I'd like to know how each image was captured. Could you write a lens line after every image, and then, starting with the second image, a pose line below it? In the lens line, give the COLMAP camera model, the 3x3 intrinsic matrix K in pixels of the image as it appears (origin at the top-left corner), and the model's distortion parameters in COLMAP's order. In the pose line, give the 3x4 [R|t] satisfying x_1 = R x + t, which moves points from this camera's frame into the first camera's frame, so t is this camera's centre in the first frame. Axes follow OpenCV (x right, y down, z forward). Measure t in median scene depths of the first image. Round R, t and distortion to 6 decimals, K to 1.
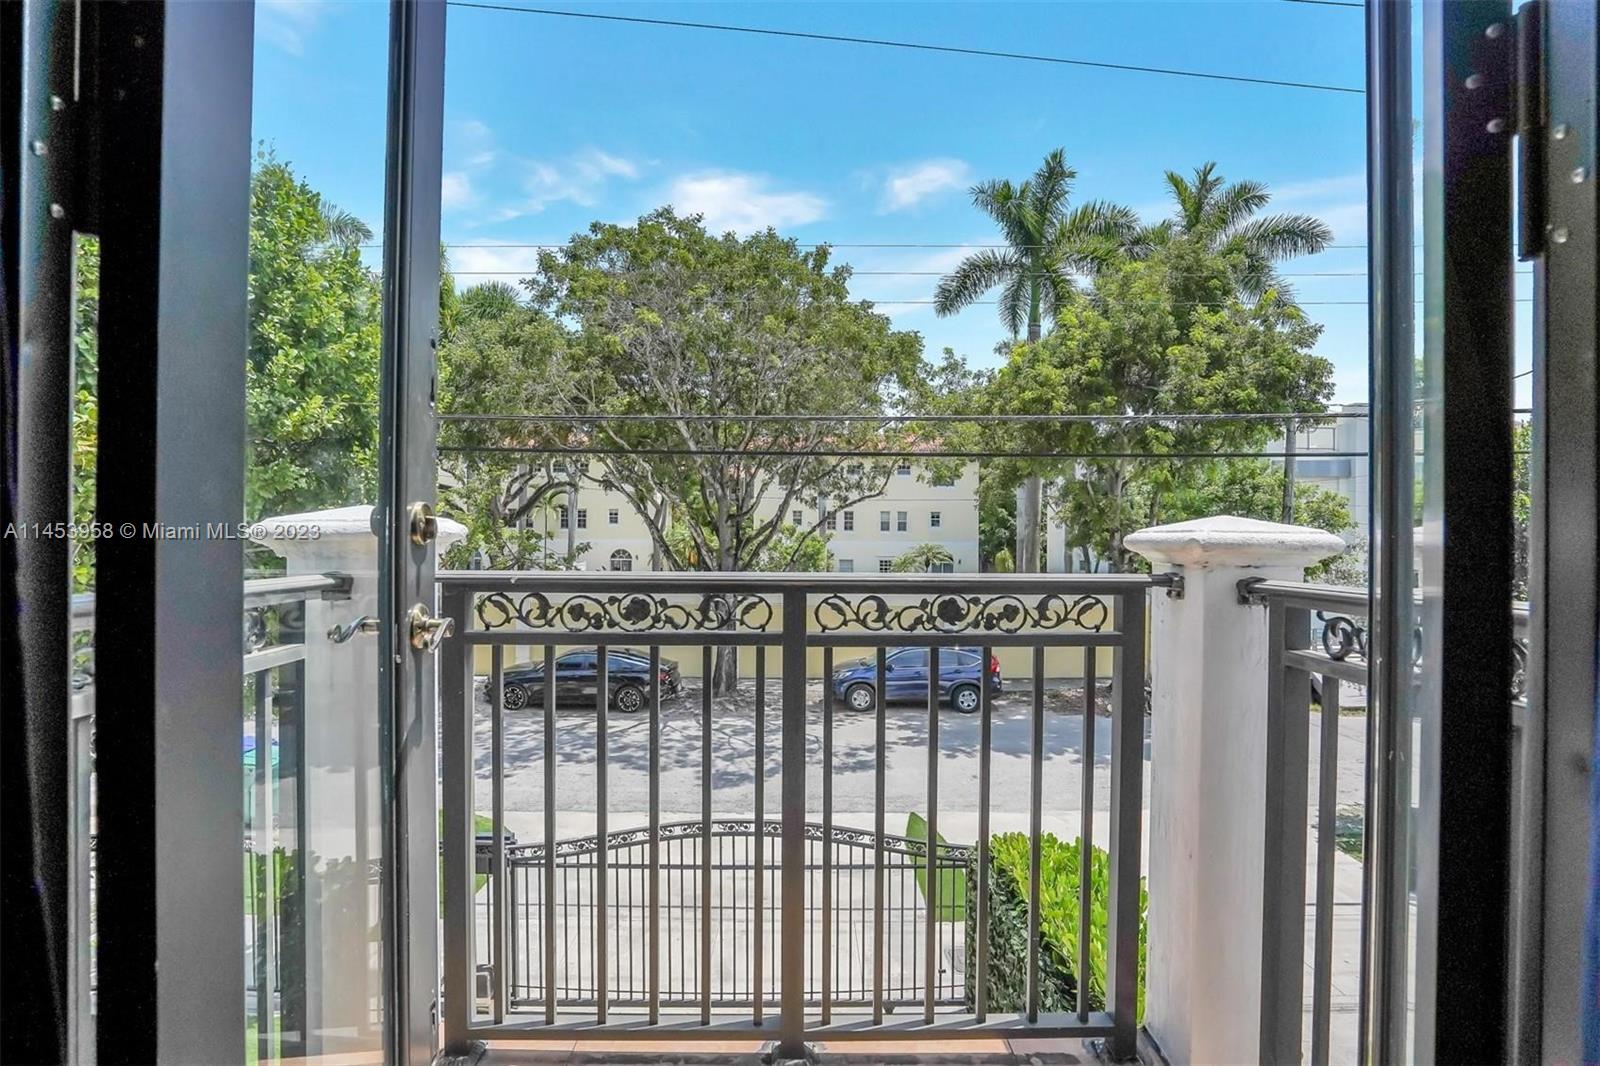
lens RADIAL K [[756.2, 0, 799.2], [0, 756.2, 541.6], [0, 0, 1]] dist [-0.060570, 0.020760]
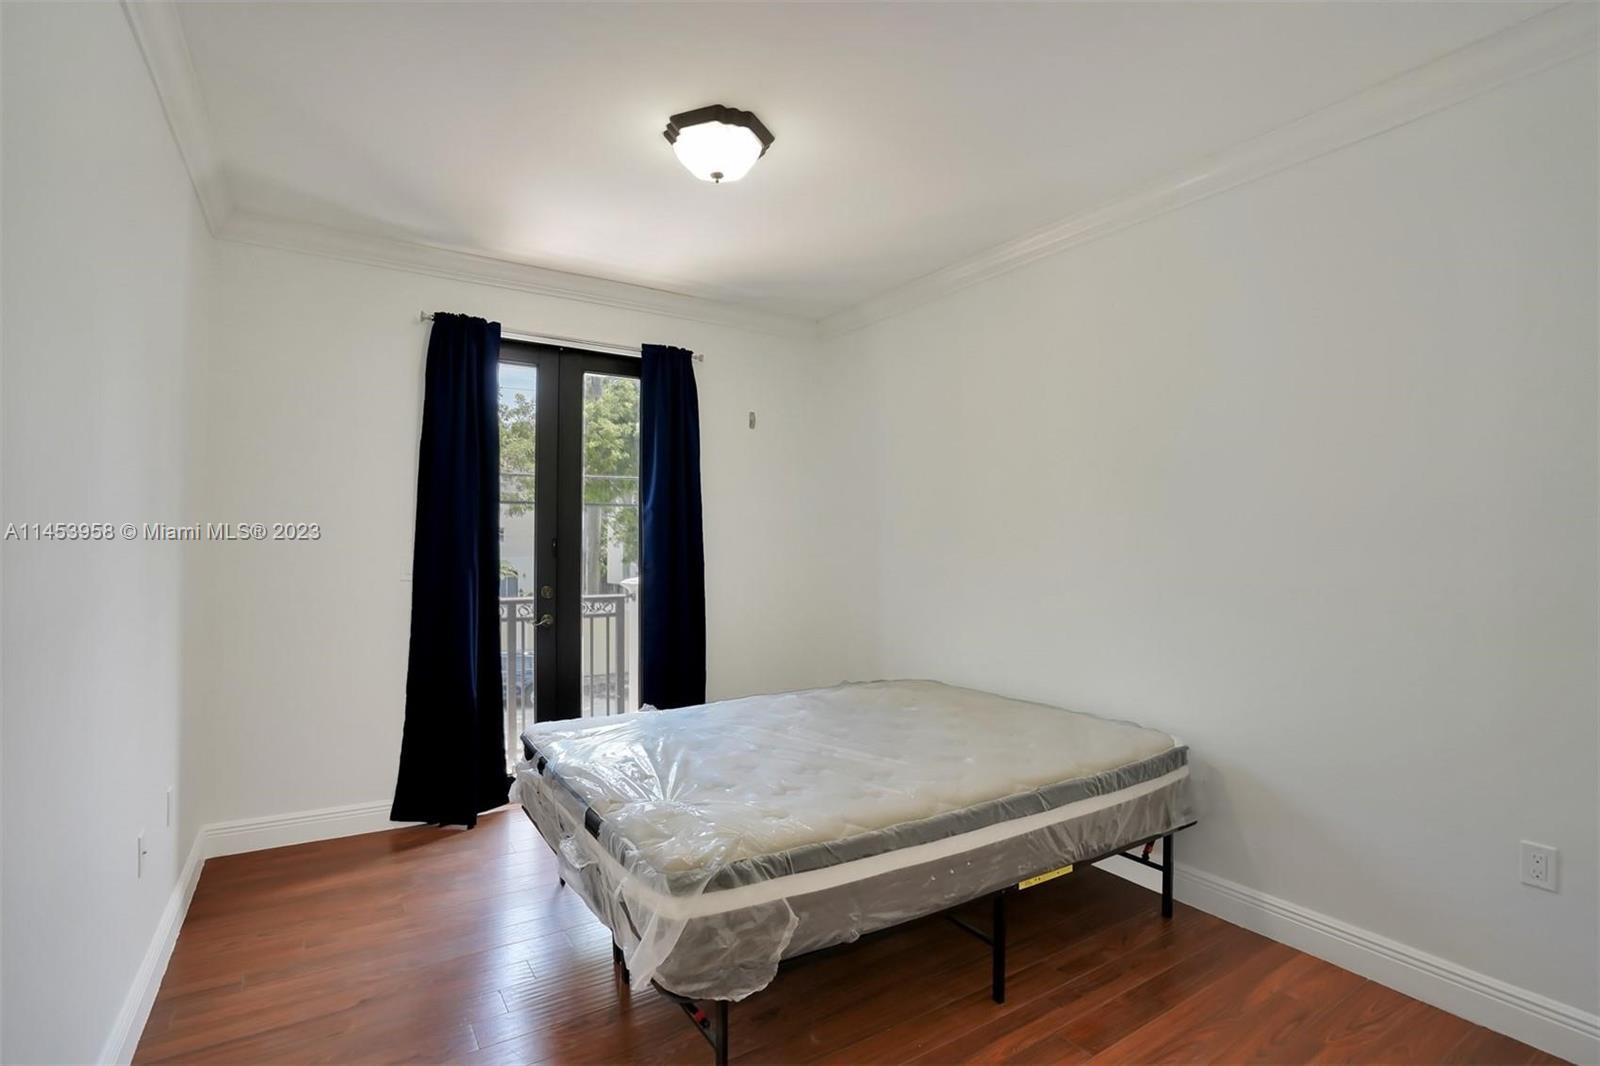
lens RADIAL K [[756.2, 0, 799.2], [0, 756.2, 541.6], [0, 0, 1]] dist [-0.060570, 0.020760]
pose [[0.845624, 0.003143, 0.533769, -0.611409], [0.012103, 0.999613, -0.025061, -0.088673], [-0.533641, 0.027652, 0.845259, -2.069446]]
